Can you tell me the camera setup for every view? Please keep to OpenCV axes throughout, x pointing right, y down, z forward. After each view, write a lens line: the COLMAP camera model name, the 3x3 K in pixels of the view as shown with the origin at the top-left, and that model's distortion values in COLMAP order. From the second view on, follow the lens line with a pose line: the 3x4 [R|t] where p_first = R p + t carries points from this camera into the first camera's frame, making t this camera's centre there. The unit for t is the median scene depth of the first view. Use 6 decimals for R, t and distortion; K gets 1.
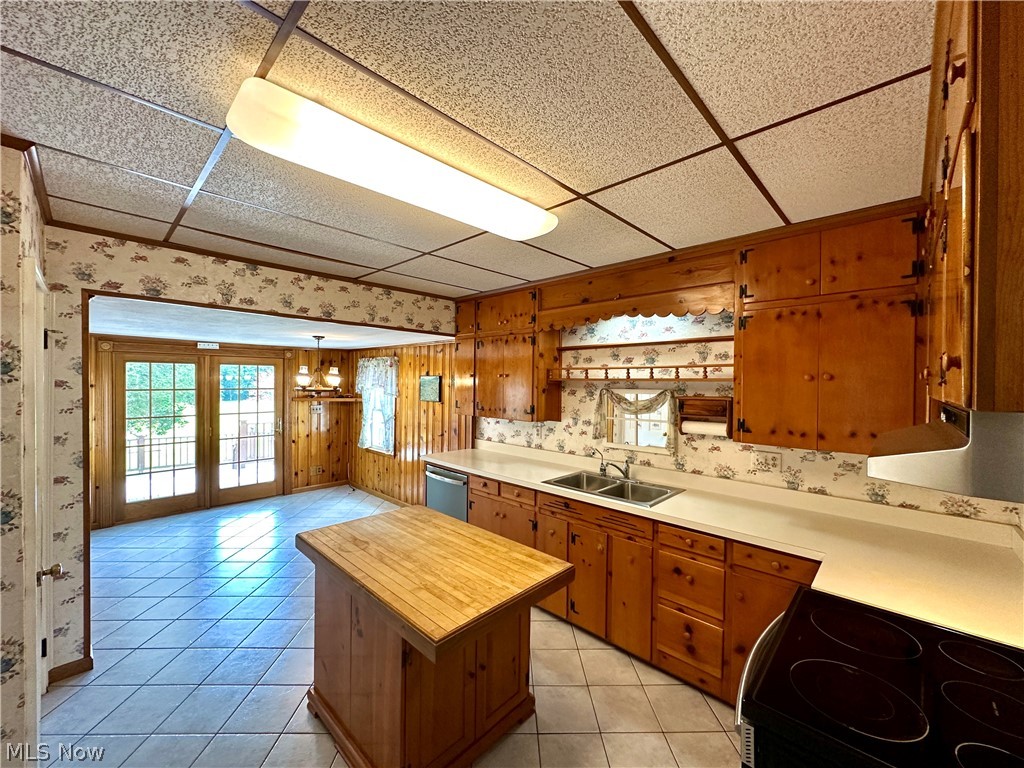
lens RADIAL K [[409.2, 0, 513.4], [0, 409.2, 384.9], [0, 0, 1]] dist [-0.003142, 0.000380]
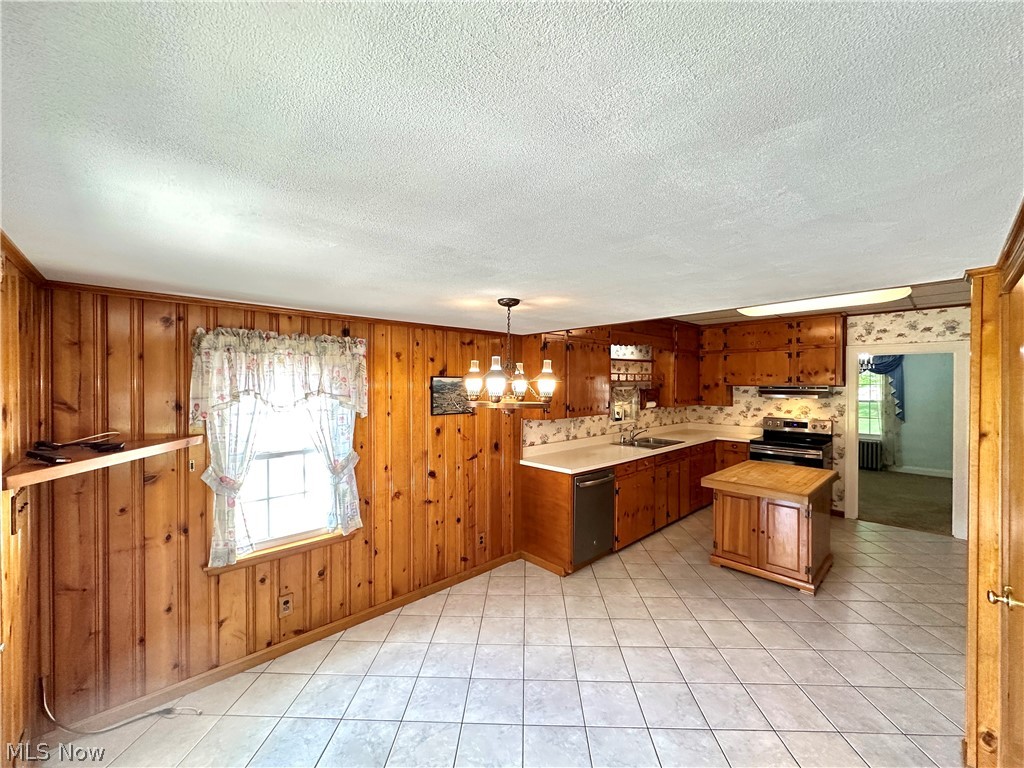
lens RADIAL K [[409.2, 0, 513.4], [0, 409.2, 384.9], [0, 0, 1]] dist [-0.003142, 0.000380]
pose [[0.048141, -0.020507, 0.998630, -1.180054], [0.006645, 0.999774, 0.020210, -0.028677], [-0.998818, 0.005663, 0.048266, 1.164350]]
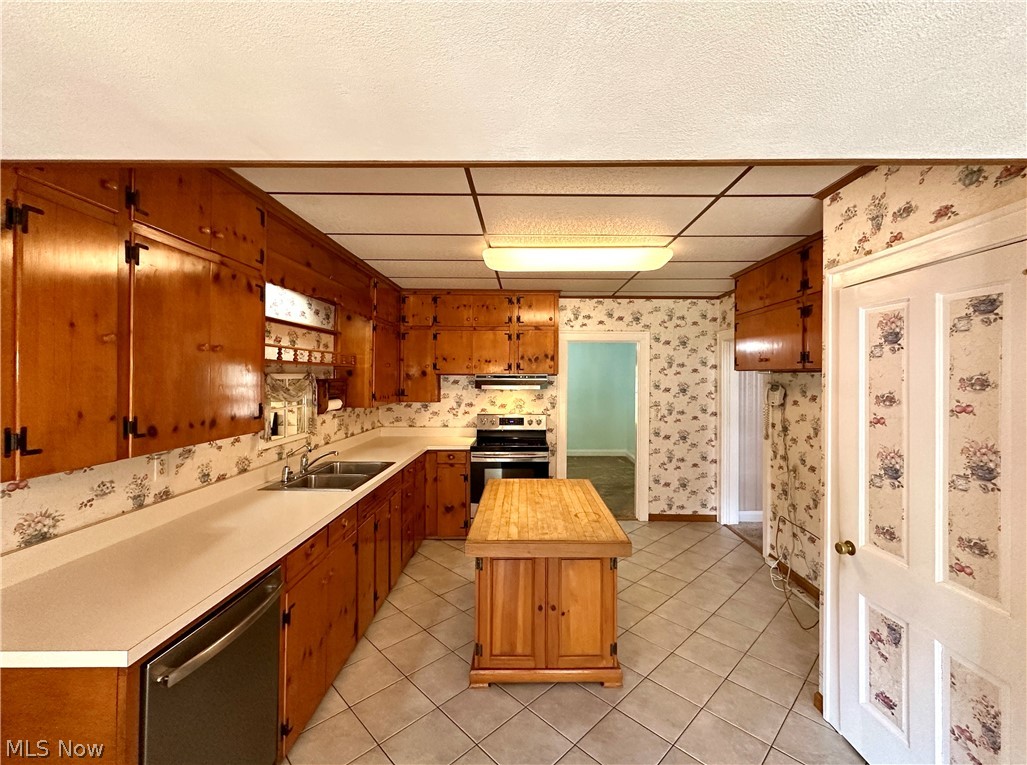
lens RADIAL K [[425.8, 0, 524.5], [0, 425.8, 375.4], [0, 0, 1]] dist [0.000502, 0.000141]
pose [[-0.698455, -0.013838, 0.715520, -0.616724], [-0.010072, 0.999904, 0.009507, -0.000003], [-0.715583, -0.000566, -0.698528, 1.087421]]
